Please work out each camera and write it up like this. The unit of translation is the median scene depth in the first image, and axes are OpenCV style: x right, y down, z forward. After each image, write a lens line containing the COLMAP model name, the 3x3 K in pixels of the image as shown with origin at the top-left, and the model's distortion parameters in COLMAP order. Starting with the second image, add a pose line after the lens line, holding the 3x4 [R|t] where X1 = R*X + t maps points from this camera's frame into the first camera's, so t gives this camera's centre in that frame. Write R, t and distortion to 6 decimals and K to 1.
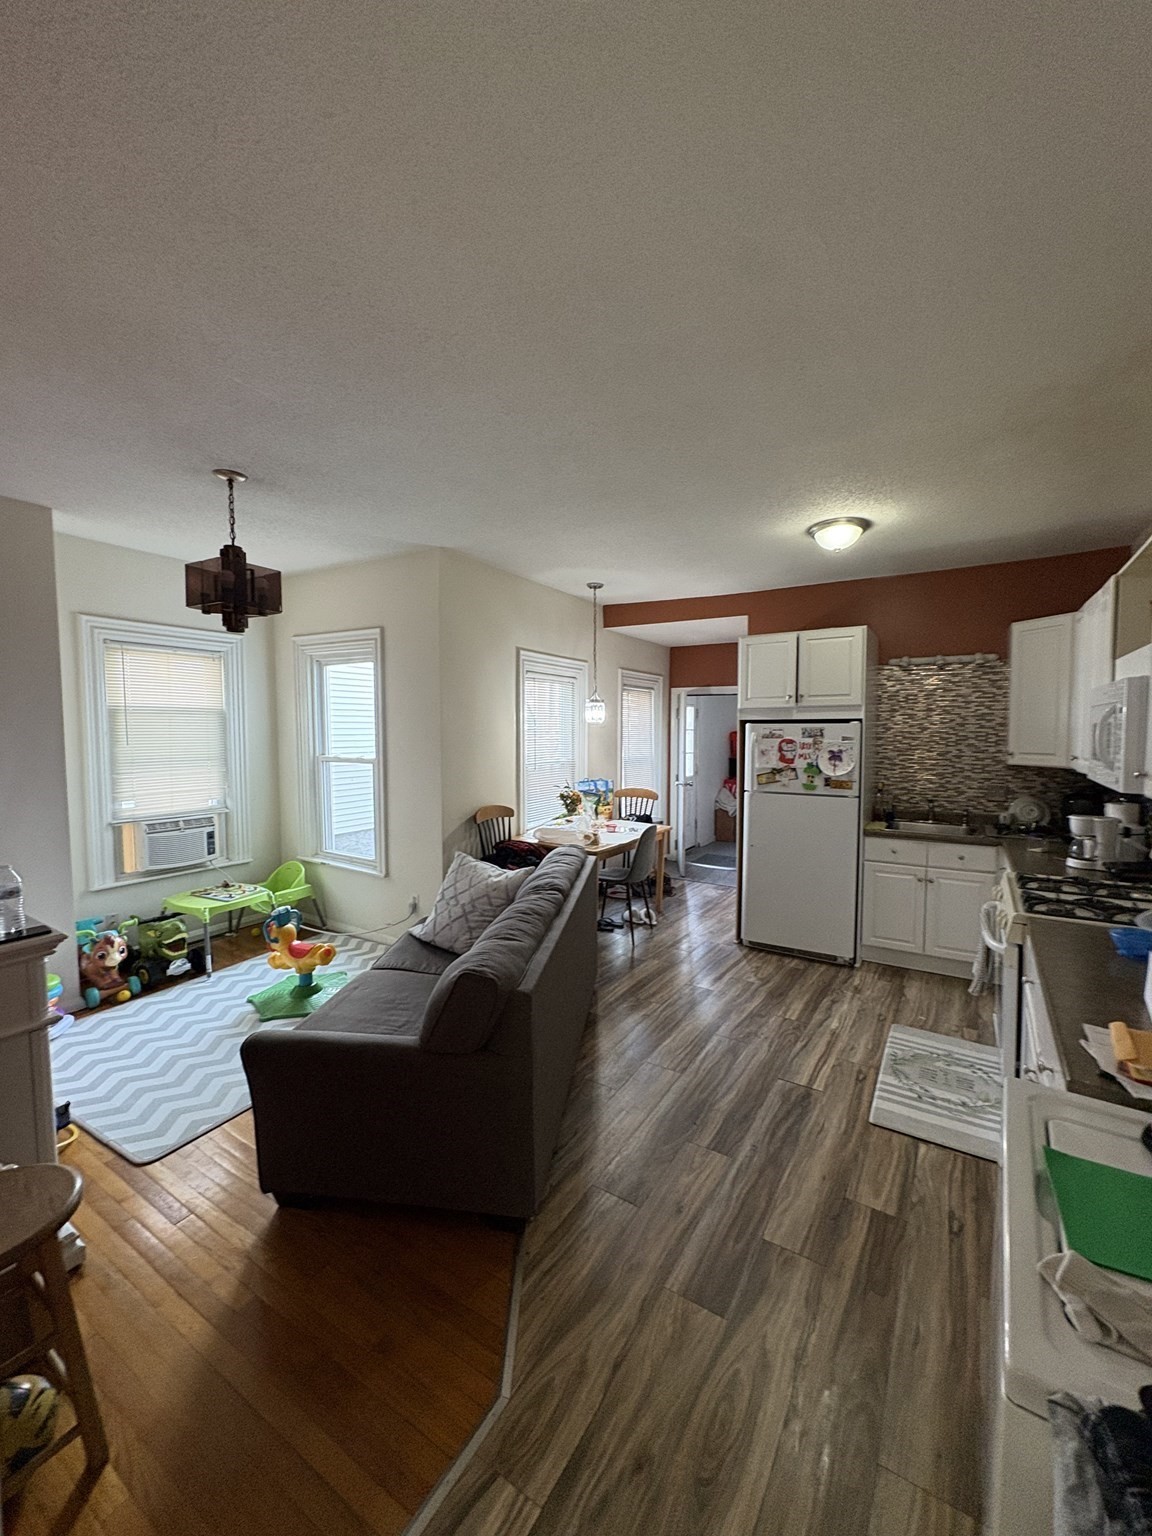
lens RADIAL K [[610.8, 0, 580.8], [0, 610.8, 765.8], [0, 0, 1]] dist [0.000531, -0.000234]
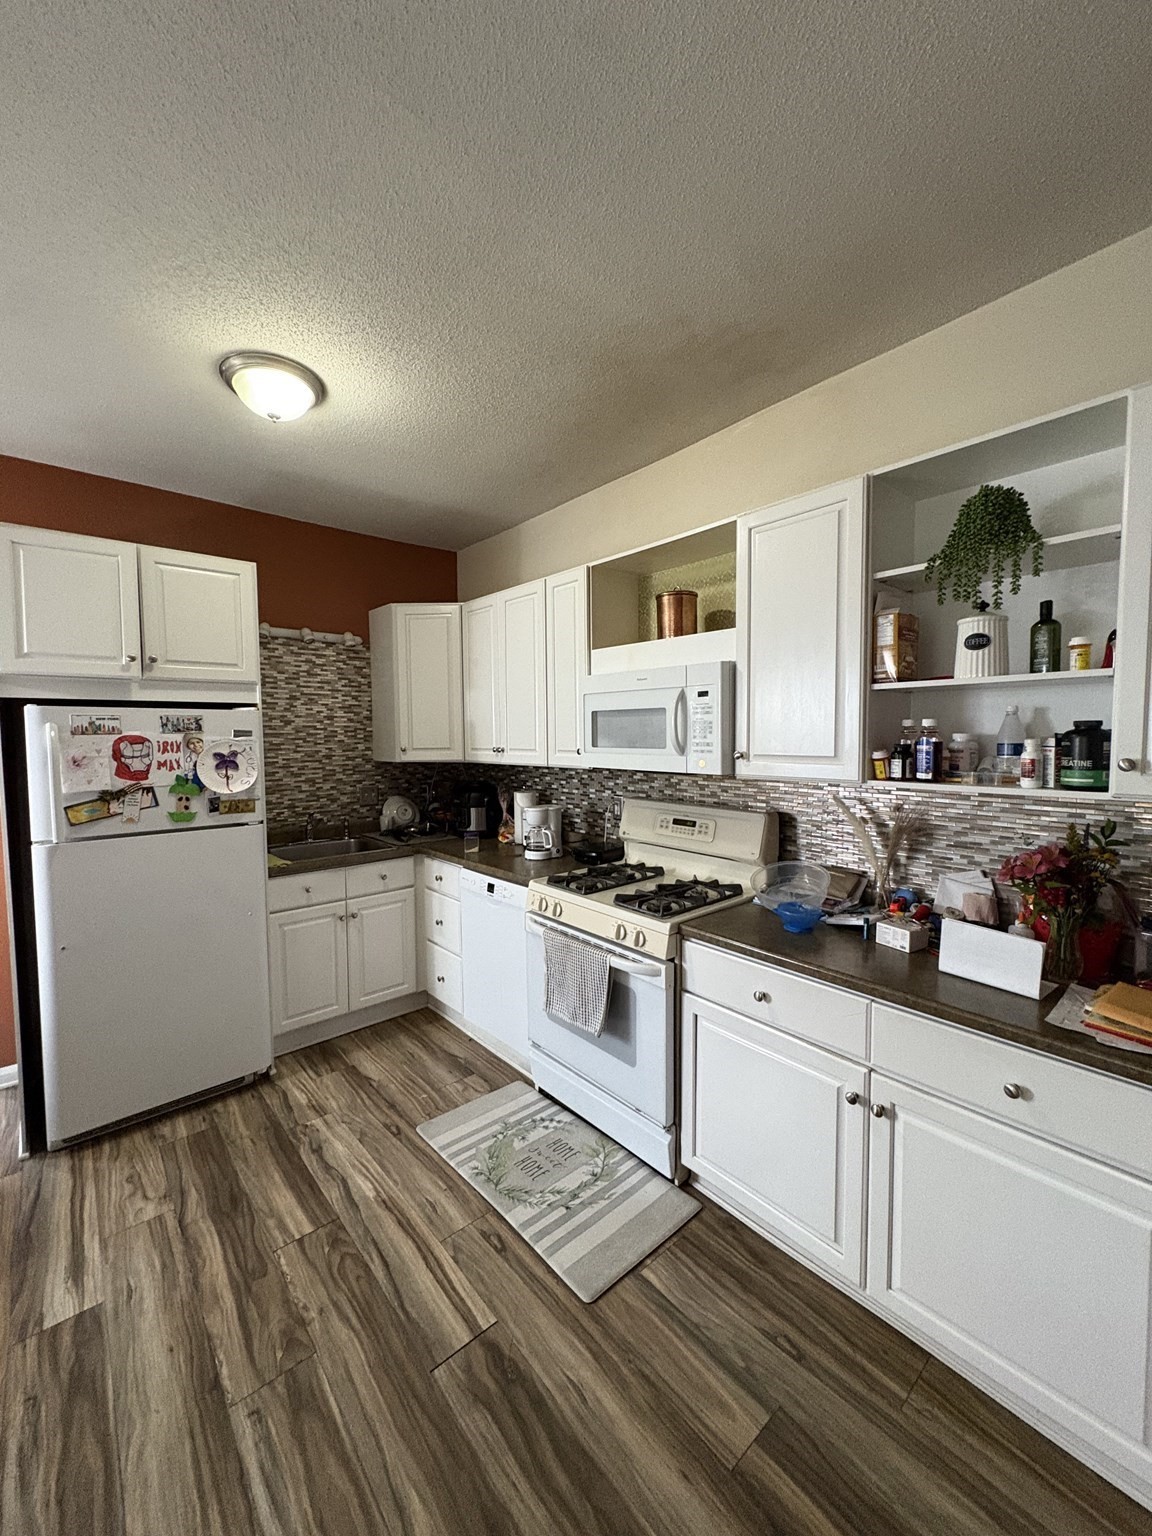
lens RADIAL K [[610.8, 0, 580.8], [0, 610.8, 765.8], [0, 0, 1]] dist [0.000531, -0.000234]
pose [[0.285656, -0.051635, 0.956940, -0.076478], [0.064643, 0.997311, 0.034517, -0.009821], [-0.956150, 0.052000, 0.288226, 0.470967]]
